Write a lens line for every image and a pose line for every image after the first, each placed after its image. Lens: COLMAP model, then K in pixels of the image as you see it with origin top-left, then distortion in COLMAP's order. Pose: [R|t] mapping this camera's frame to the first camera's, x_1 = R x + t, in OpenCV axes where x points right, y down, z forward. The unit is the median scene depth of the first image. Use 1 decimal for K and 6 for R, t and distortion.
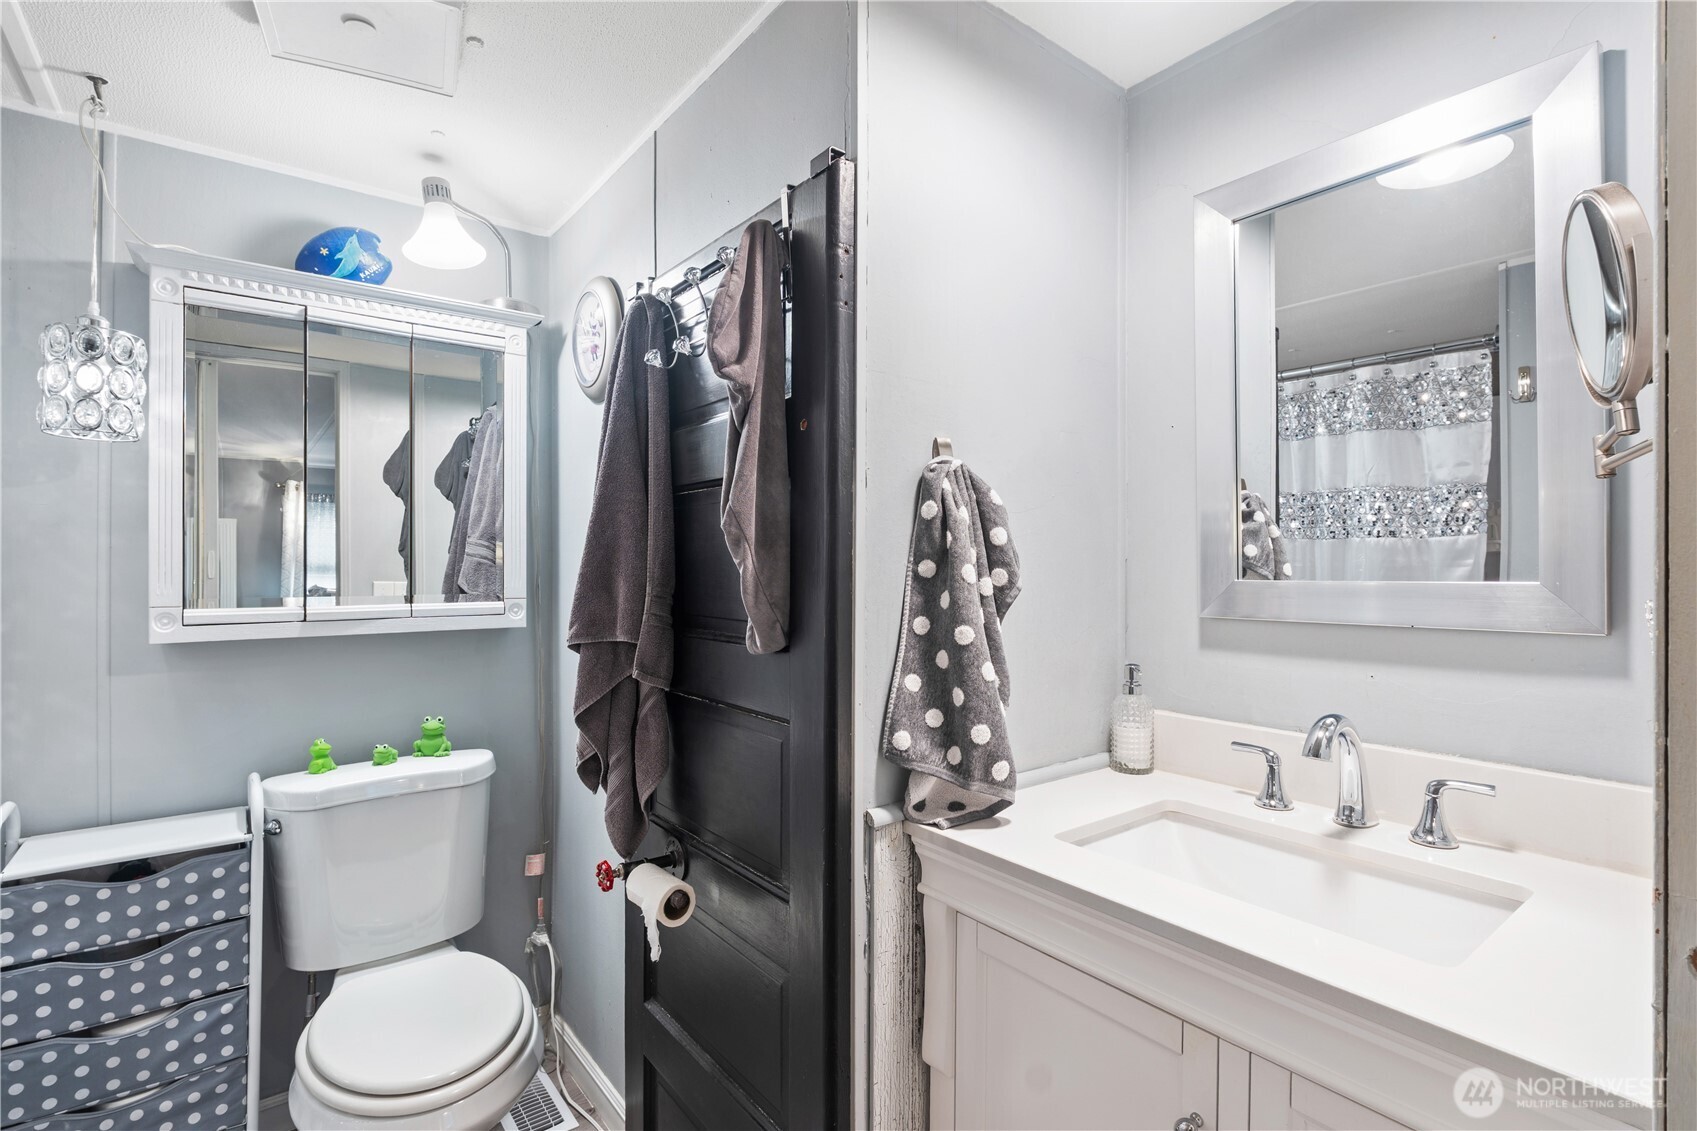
lens RADIAL K [[784.8, 0, 847.7], [0, 784.8, 557.5], [0, 0, 1]] dist [-0.005987, -0.000371]
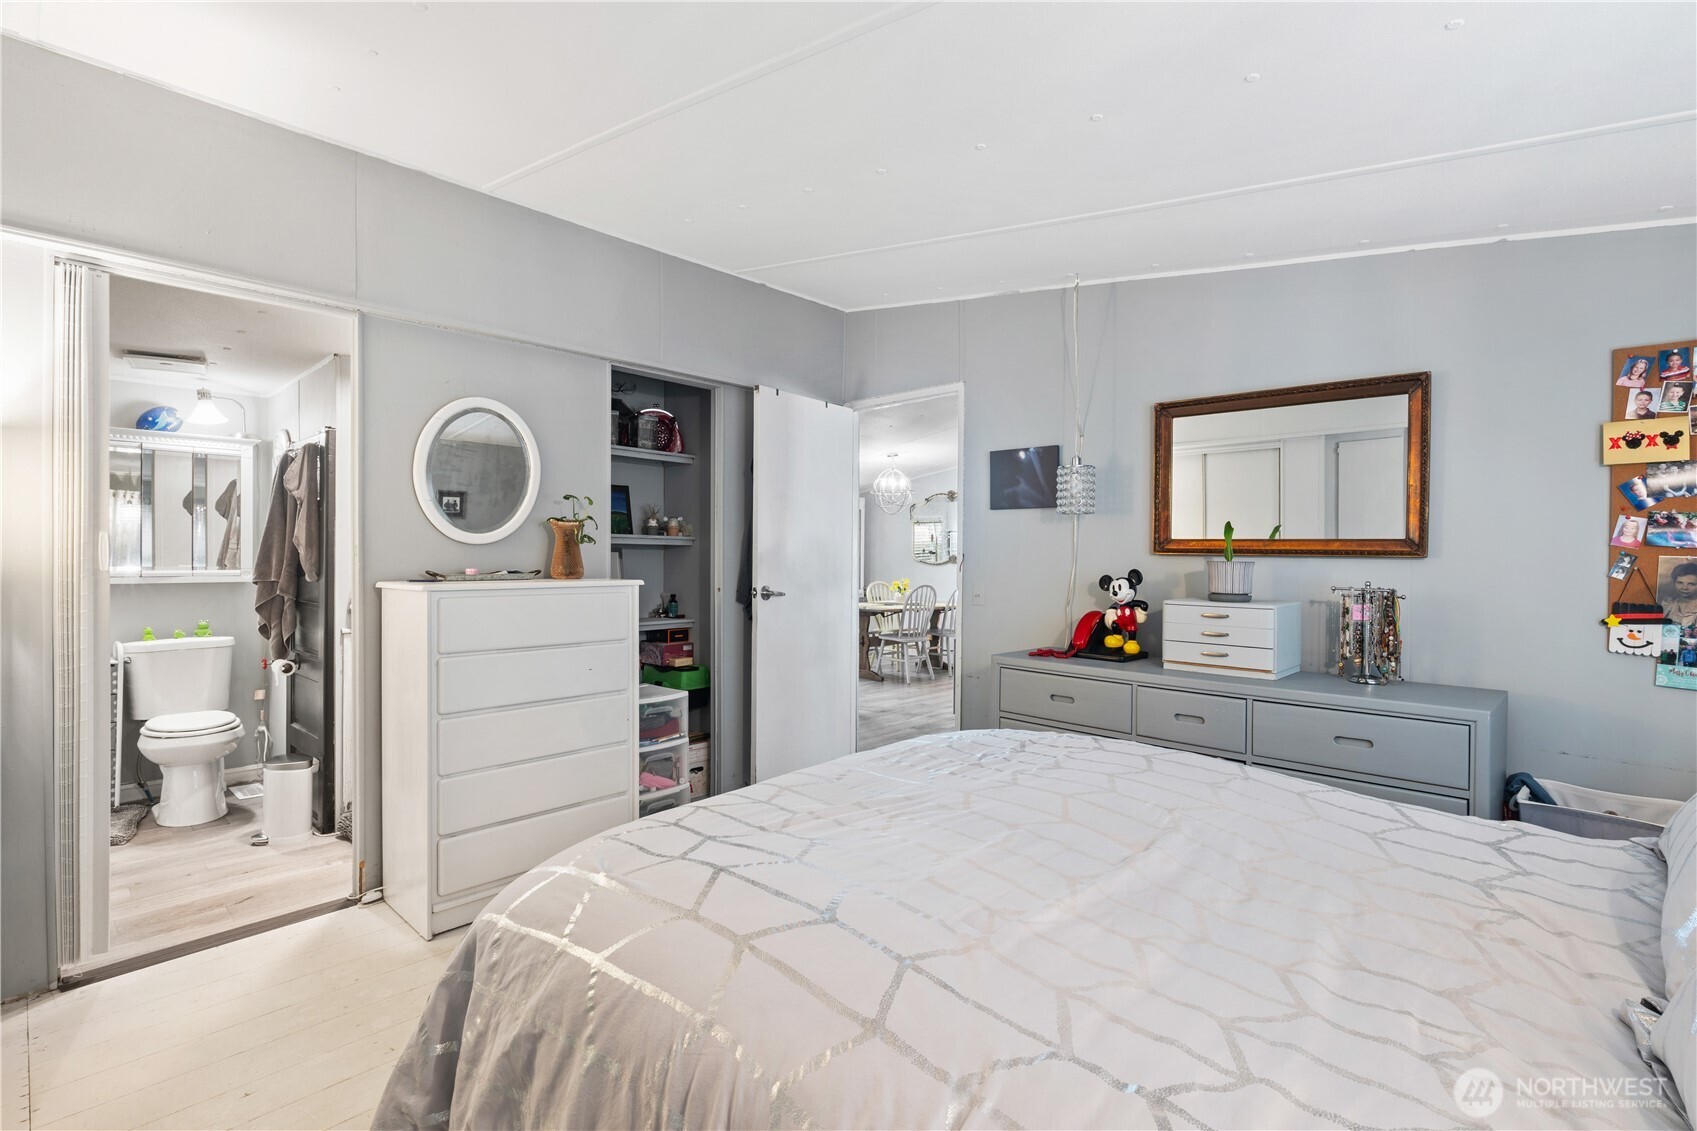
lens RADIAL K [[784.8, 0, 847.7], [0, 784.8, 557.5], [0, 0, 1]] dist [-0.005987, -0.000371]
pose [[0.987165, 0.004590, 0.159640, 1.089872], [-0.006039, 0.999945, 0.008591, -0.008453], [-0.159592, -0.009445, 0.987138, -1.753438]]
